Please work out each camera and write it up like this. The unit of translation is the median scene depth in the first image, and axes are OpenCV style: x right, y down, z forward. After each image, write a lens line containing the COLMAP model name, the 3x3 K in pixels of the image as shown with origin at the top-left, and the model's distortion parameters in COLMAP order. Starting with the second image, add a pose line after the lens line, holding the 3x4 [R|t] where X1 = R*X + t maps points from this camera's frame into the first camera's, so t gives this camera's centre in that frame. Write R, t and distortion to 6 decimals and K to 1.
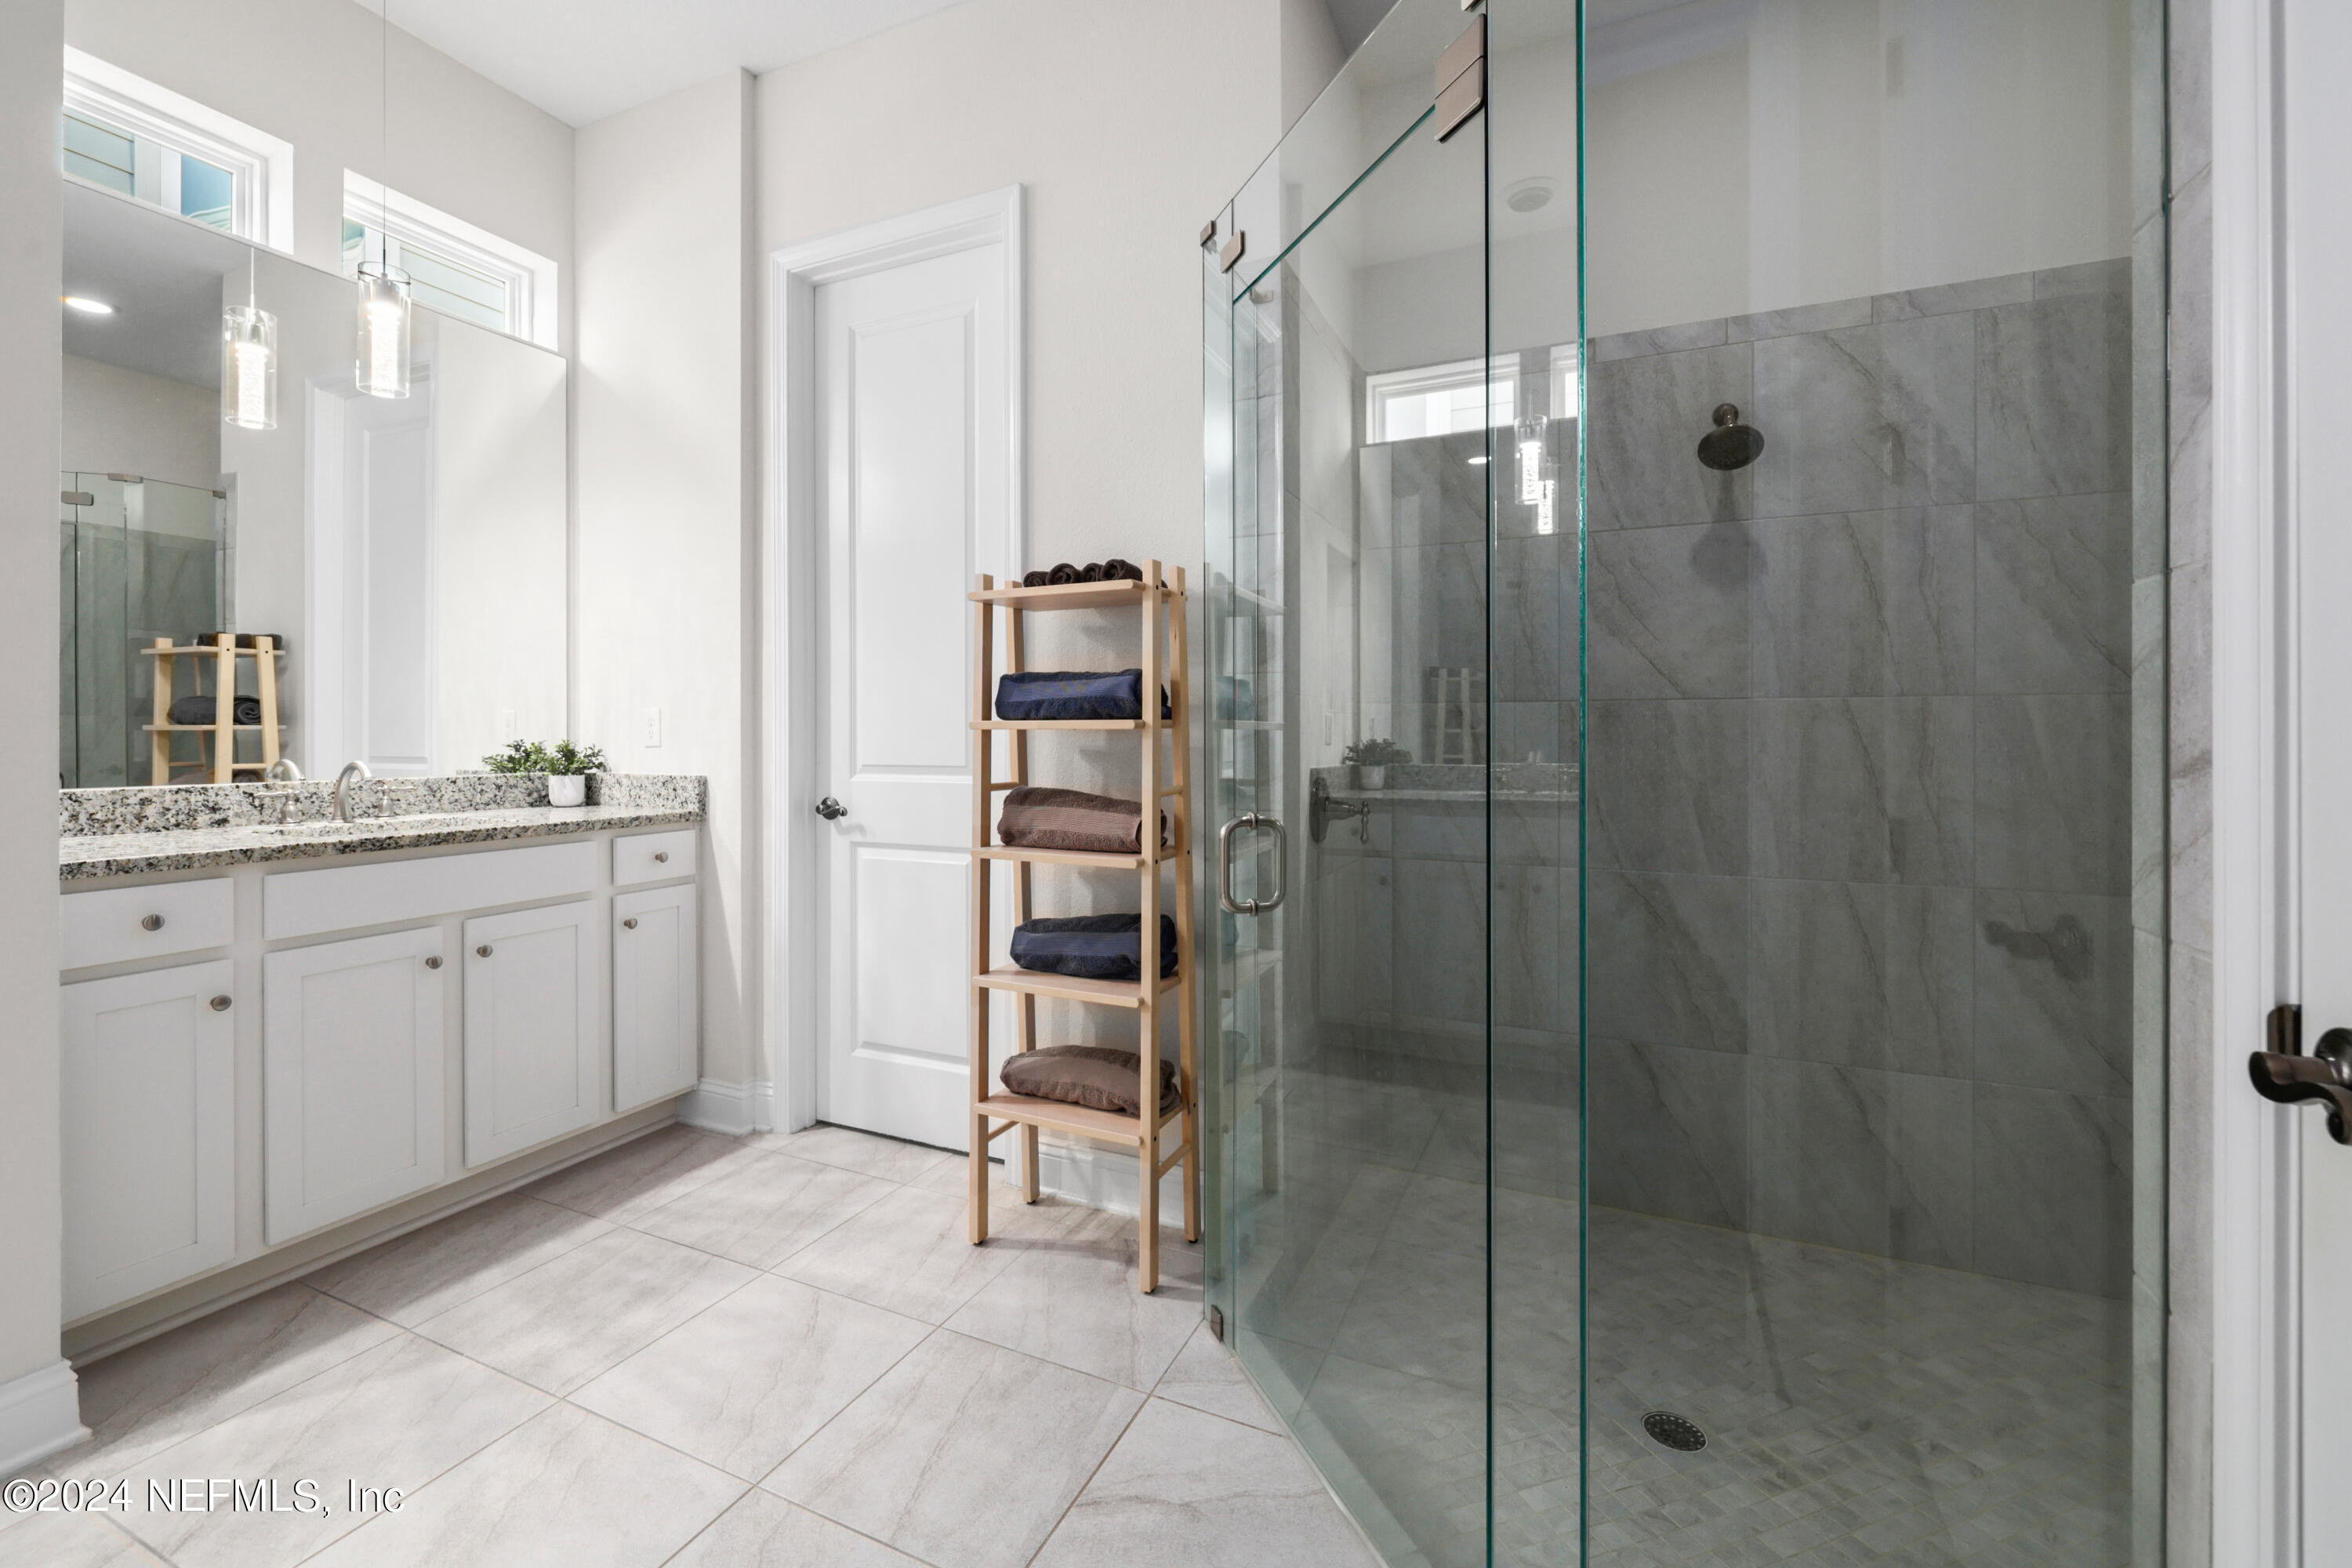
lens RADIAL K [[993.6, 0, 1150.7], [0, 993.6, 747.3], [0, 0, 1]] dist [-0.003007, -0.000051]
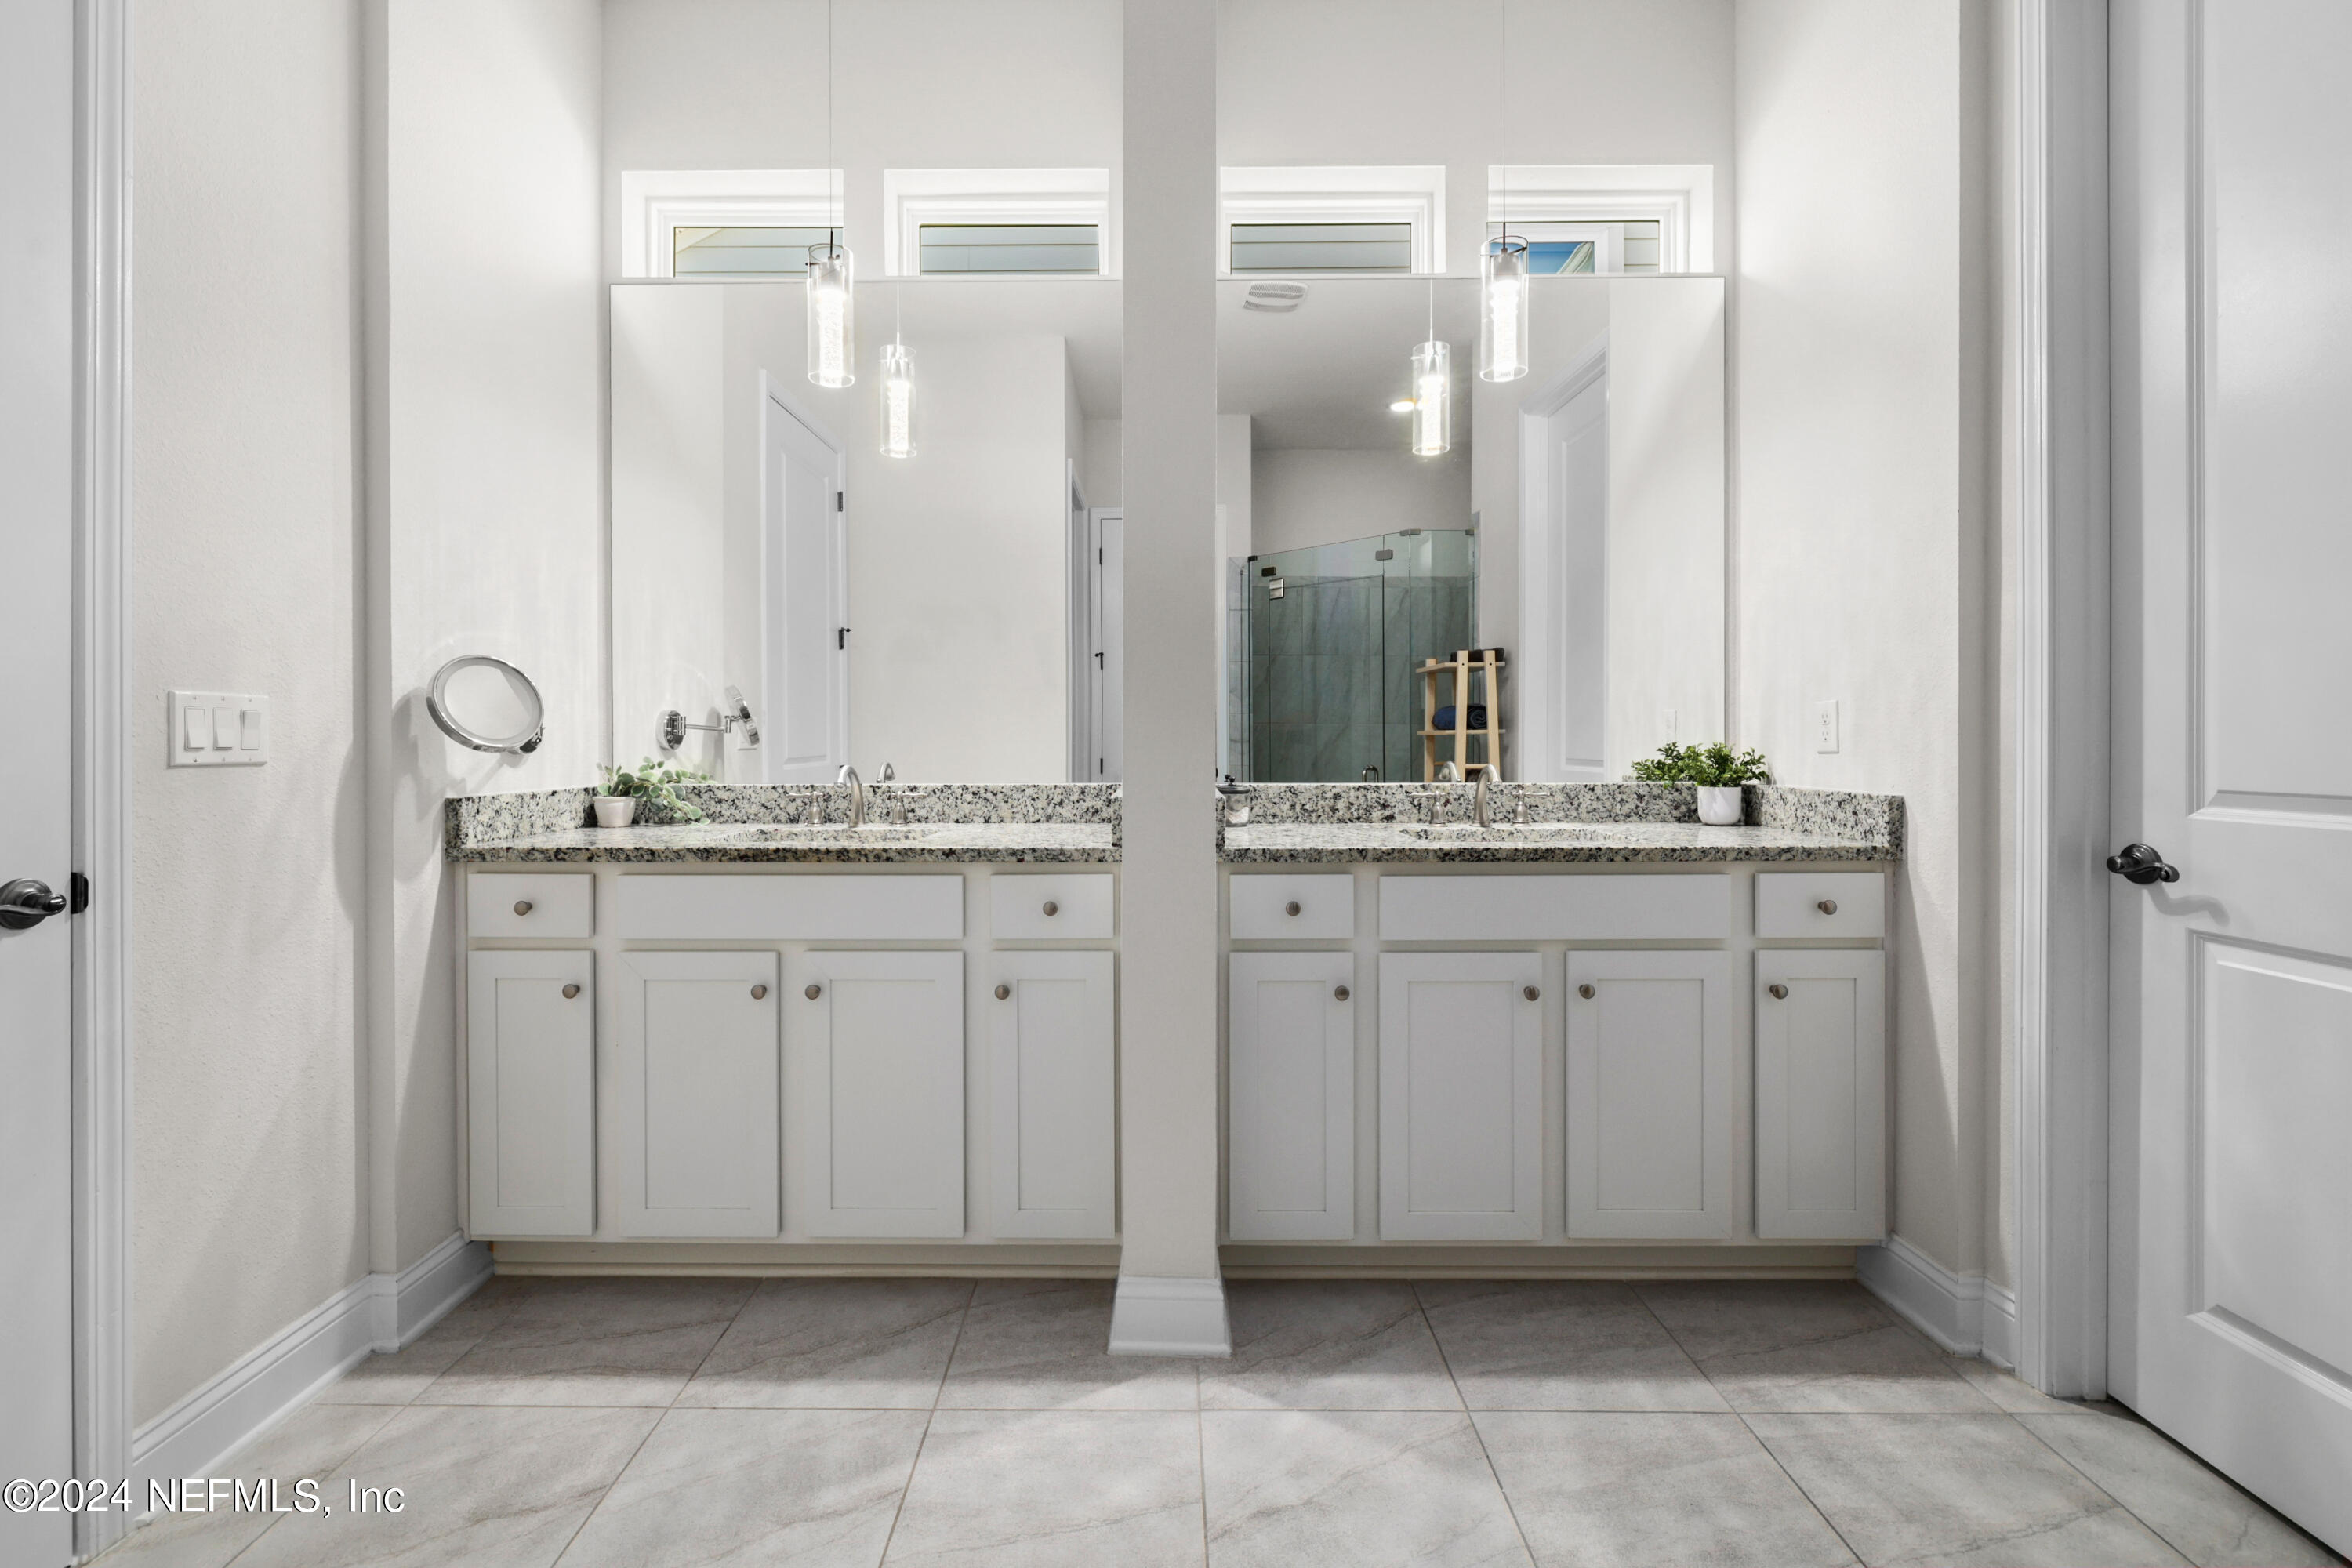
lens RADIAL K [[993.6, 0, 1150.7], [0, 993.6, 747.3], [0, 0, 1]] dist [-0.003007, -0.000051]
pose [[0.414118, 0.004717, -0.910211, -0.047465], [-0.007537, 0.999970, 0.001753, -0.002169], [0.910192, 0.006134, 0.414141, 0.278407]]
